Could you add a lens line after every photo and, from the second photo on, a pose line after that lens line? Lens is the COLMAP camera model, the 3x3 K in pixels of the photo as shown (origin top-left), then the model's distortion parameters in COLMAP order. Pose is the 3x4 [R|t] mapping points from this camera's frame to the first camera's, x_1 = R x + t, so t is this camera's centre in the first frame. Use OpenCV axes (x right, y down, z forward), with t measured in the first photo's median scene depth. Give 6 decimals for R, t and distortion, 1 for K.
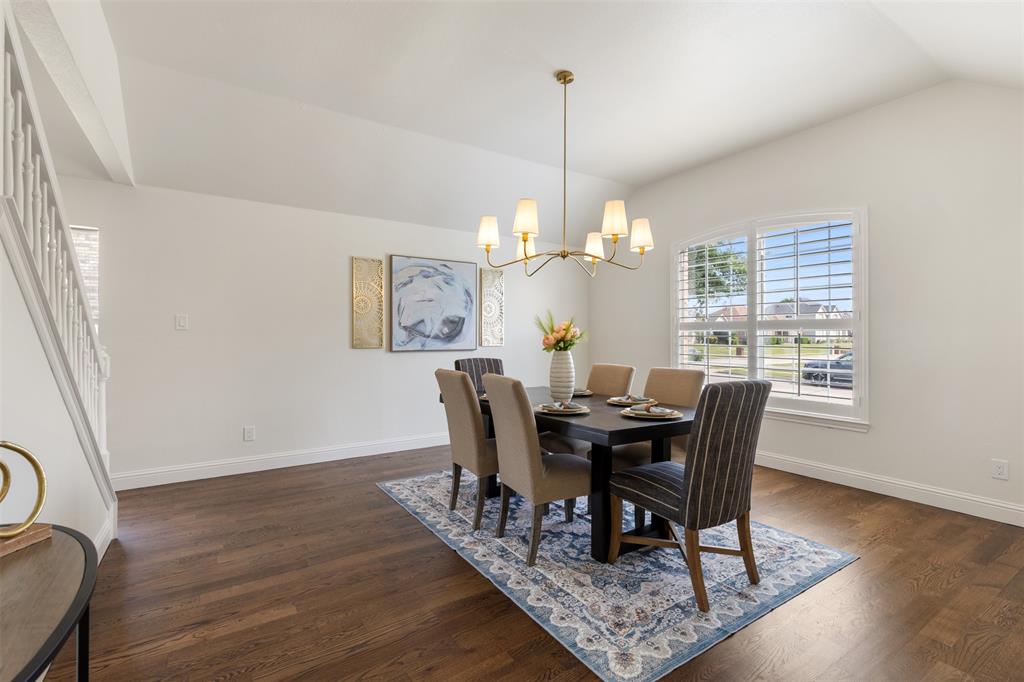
lens RADIAL K [[467.9, 0, 516.8], [0, 467.9, 329.8], [0, 0, 1]] dist [0.001453, 0.000023]
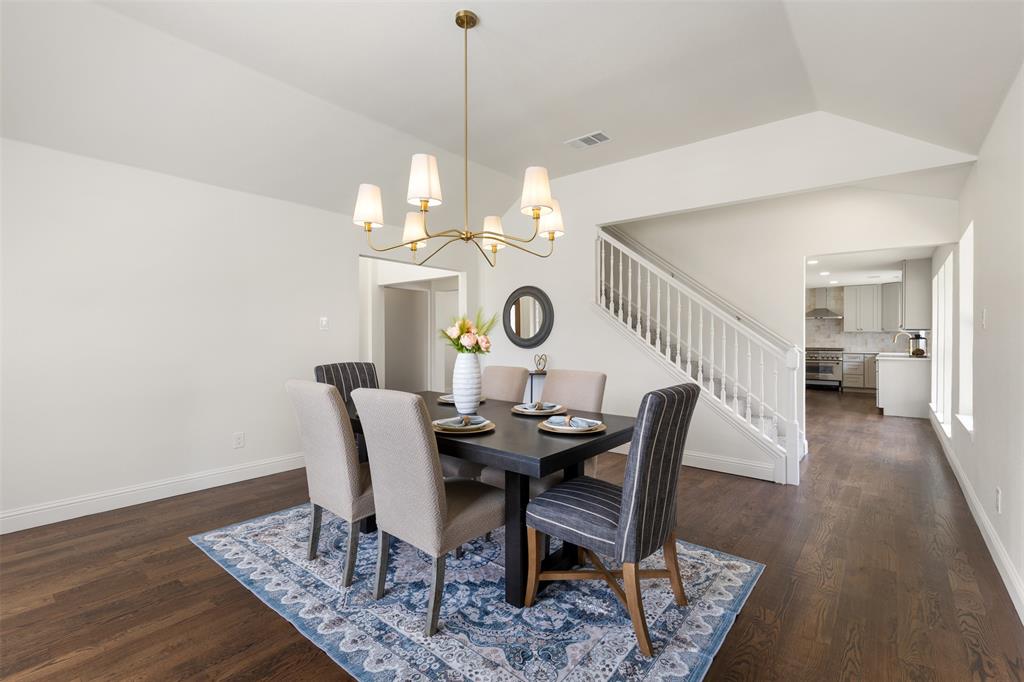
lens RADIAL K [[455.8, 0, 517.5], [0, 455.8, 333.9], [0, 0, 1]] dist [-0.000394, -0.000054]
pose [[0.953230, 0.003468, 0.302225, -0.040486], [-0.006179, 0.999949, 0.008013, 0.001137], [-0.302182, -0.009506, 0.953203, 0.240374]]
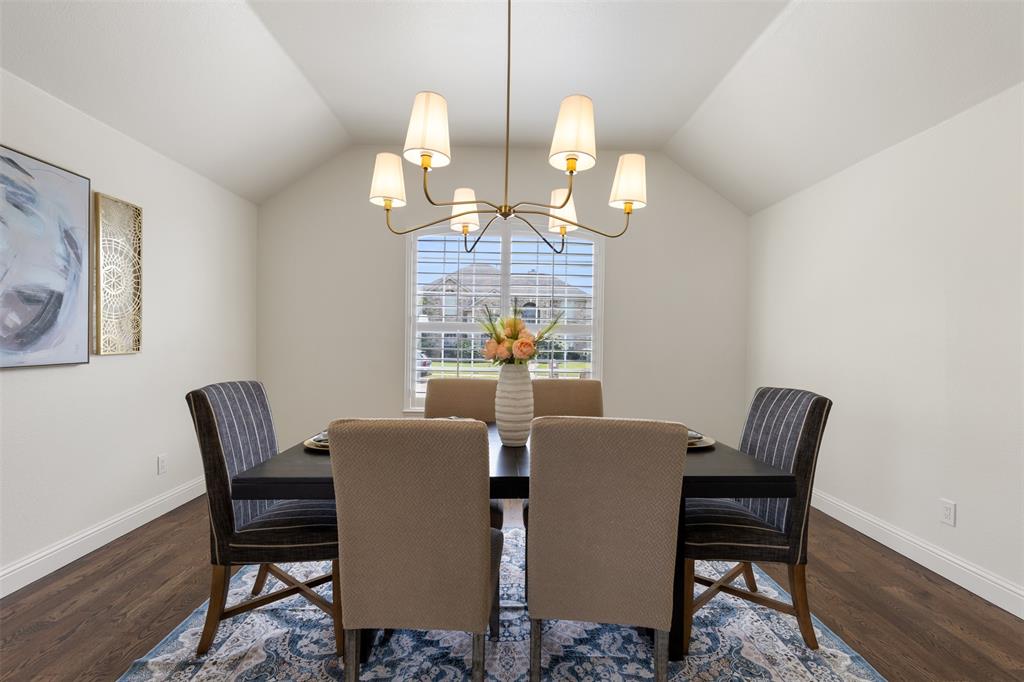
lens RADIAL K [[458.4, 0, 512.0], [0, 458.4, 341.0], [0, 0, 1]] dist [0.004293, -0.000355]
pose [[0.531441, 0.002360, 0.847092, -0.493416], [-0.023744, 0.999645, 0.012111, 0.008761], [-0.846763, -0.026550, 0.531308, 0.772024]]
